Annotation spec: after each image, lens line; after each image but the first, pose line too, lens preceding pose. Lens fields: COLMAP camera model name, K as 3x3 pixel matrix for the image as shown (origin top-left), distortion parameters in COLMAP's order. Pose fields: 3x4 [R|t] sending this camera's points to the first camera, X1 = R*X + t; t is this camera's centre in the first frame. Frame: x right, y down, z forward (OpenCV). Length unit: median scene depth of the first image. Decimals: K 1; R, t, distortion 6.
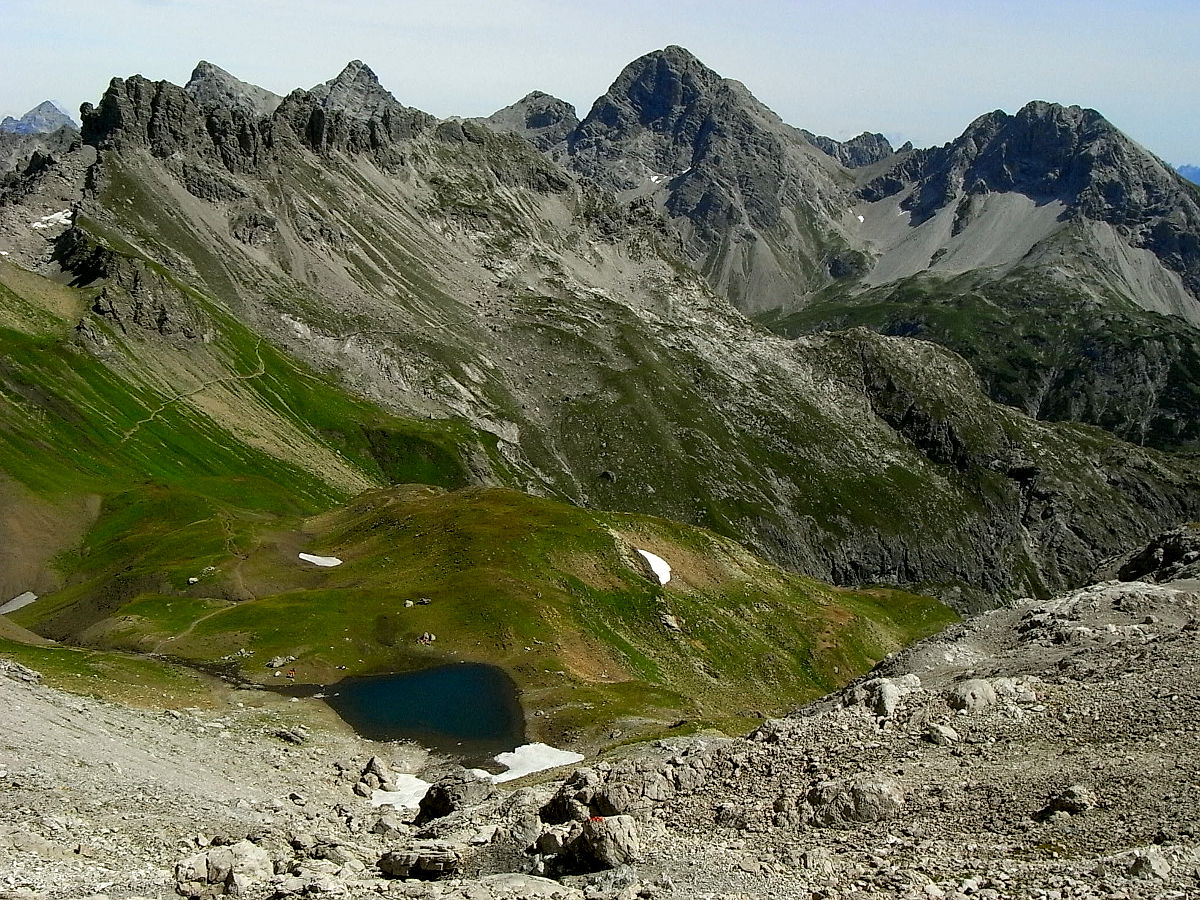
lens RADIAL K [[1542.6, 0, 644.1], [0, 1542.6, 446.5], [0, 0, 1]] dist [-0.029450, 0.158571]
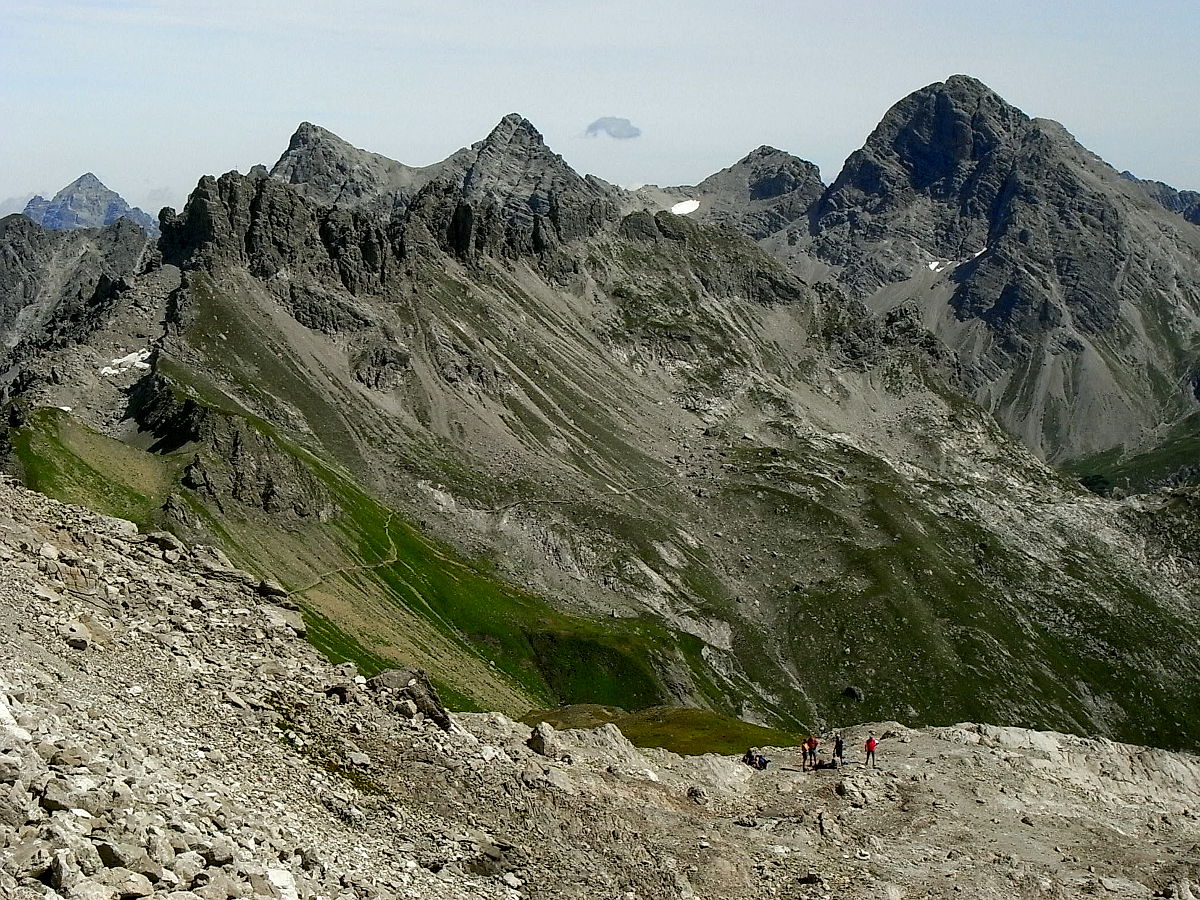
lens RADIAL K [[2260.1, 0, 656.8], [0, 2260.1, 451.9], [0, 0, 1]] dist [0.128705, -0.141011]
pose [[0.992564, -0.017645, -0.120435, 0.013182], [0.007084, 0.996134, -0.087557, -0.001373], [0.121514, 0.086053, 0.988852, -0.073909]]
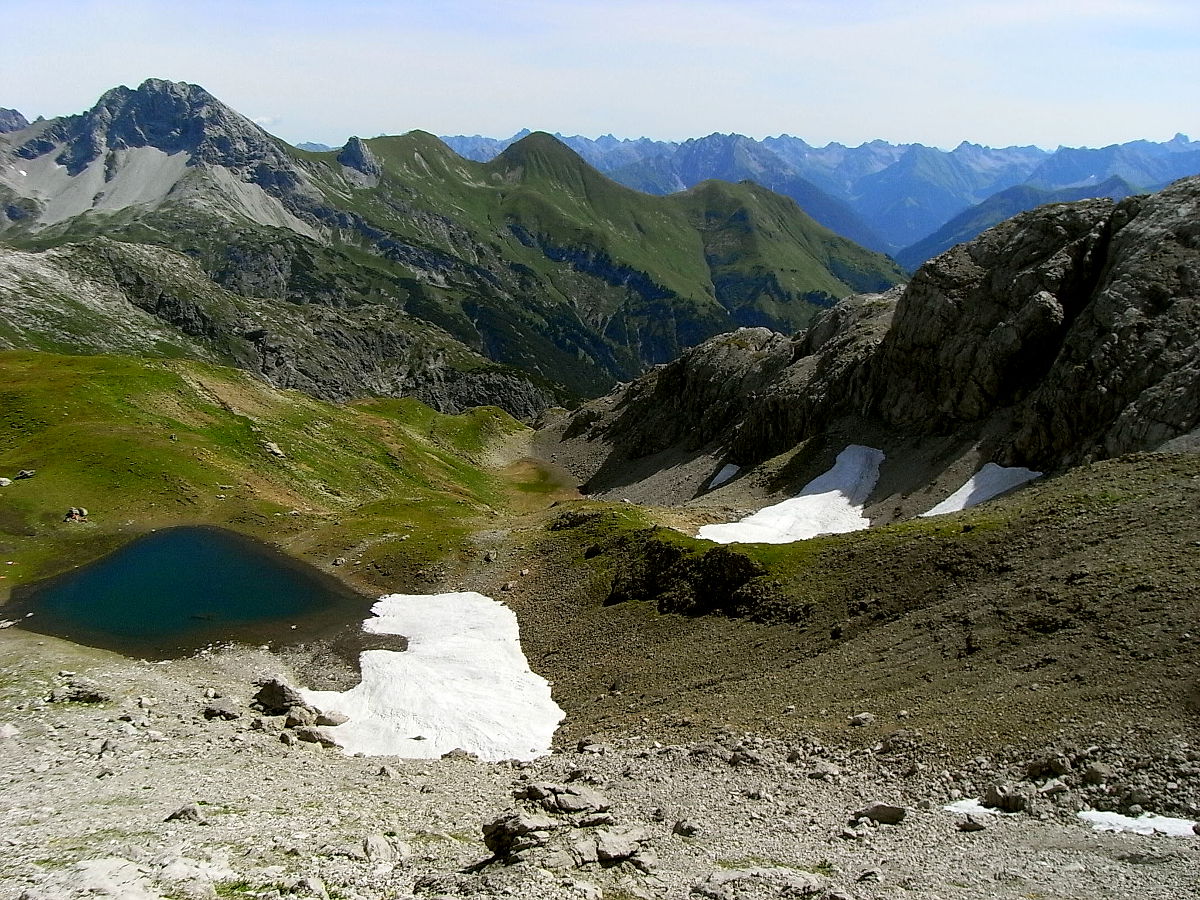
lens RADIAL K [[1032.0, 0, 632.7], [0, 1032.0, 459.4], [0, 0, 1]] dist [-0.154849, 0.142764]
pose [[0.766014, -0.202414, 0.610124, -0.059450], [0.121969, 0.977655, 0.171213, 0.013045], [-0.631147, -0.056735, 0.773586, 0.122651]]
